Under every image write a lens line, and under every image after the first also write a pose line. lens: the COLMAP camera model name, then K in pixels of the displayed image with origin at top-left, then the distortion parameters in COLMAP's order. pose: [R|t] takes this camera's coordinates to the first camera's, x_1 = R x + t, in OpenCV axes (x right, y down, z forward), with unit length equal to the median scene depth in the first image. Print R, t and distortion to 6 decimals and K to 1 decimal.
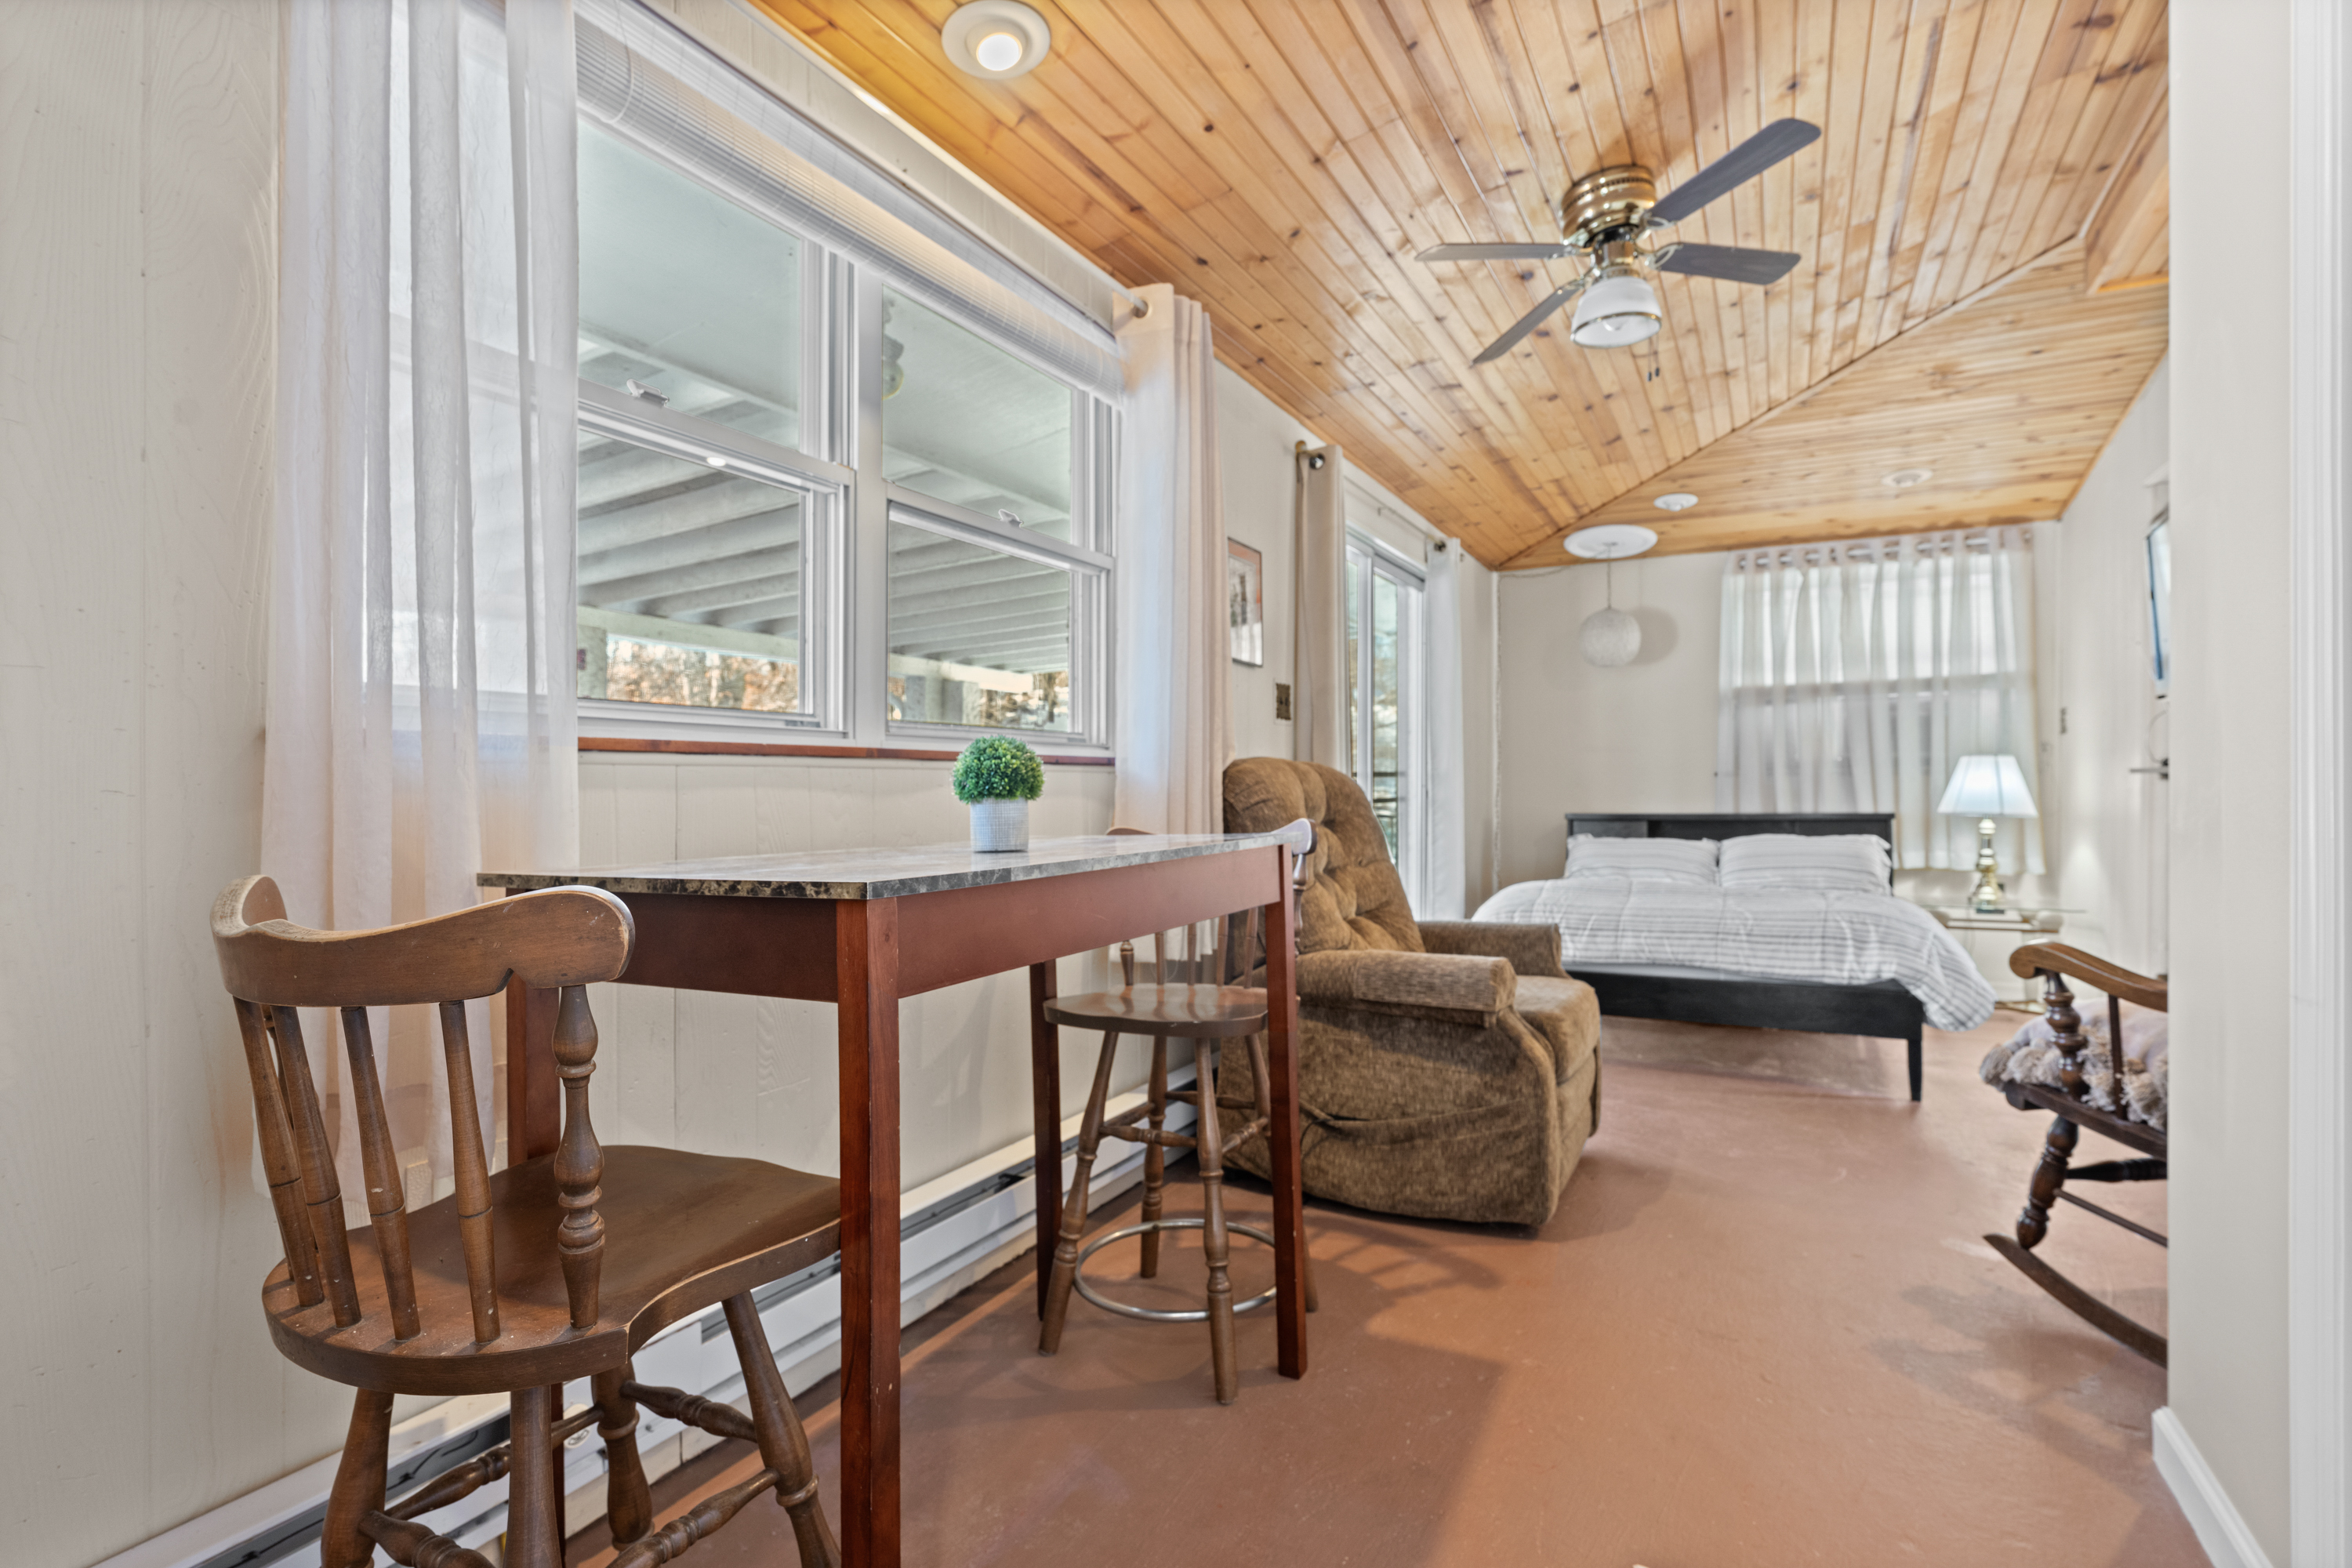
lens RADIAL K [[1067.4, 0, 1178.0], [0, 1067.4, 787.3], [0, 0, 1]] dist [0.000767, 0.000083]
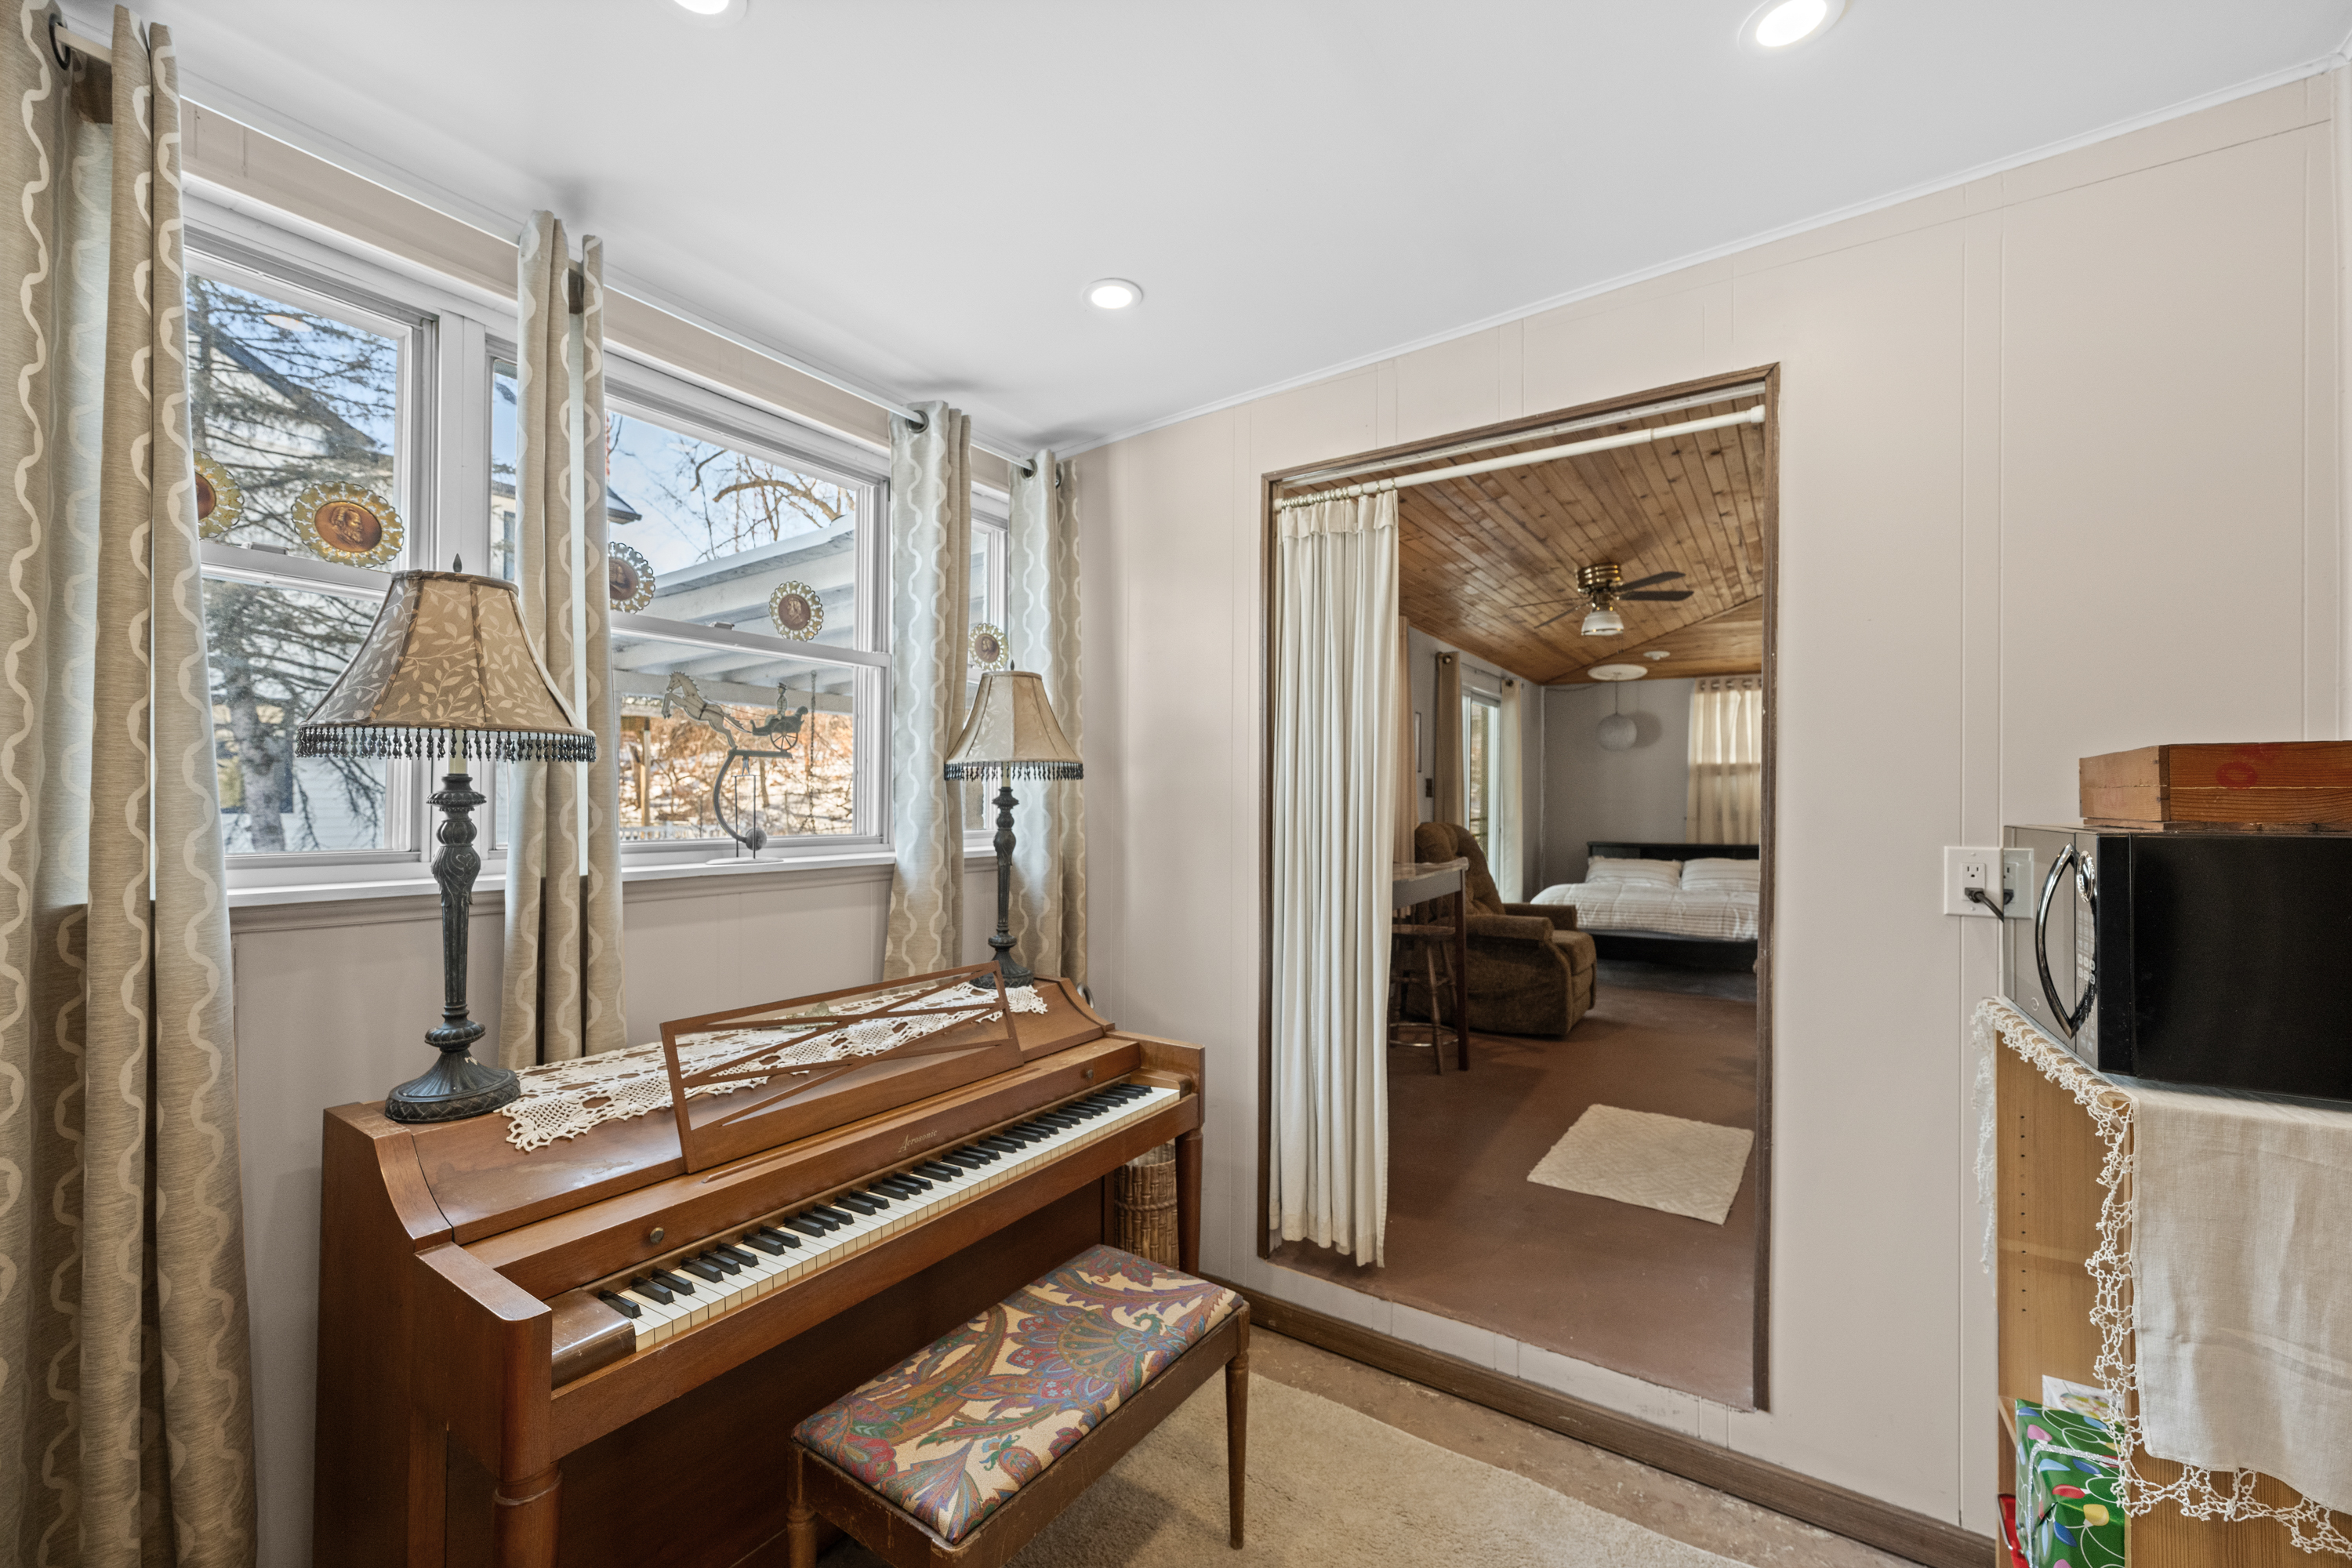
lens RADIAL K [[944.9, 0, 1168.4], [0, 944.9, 793.1], [0, 0, 1]] dist [-0.002331, -0.000669]
pose [[0.996336, 0.007418, -0.085206, -0.202404], [-0.007574, 0.999970, -0.001511, -0.059016], [0.085192, 0.002150, 0.996362, -0.657984]]
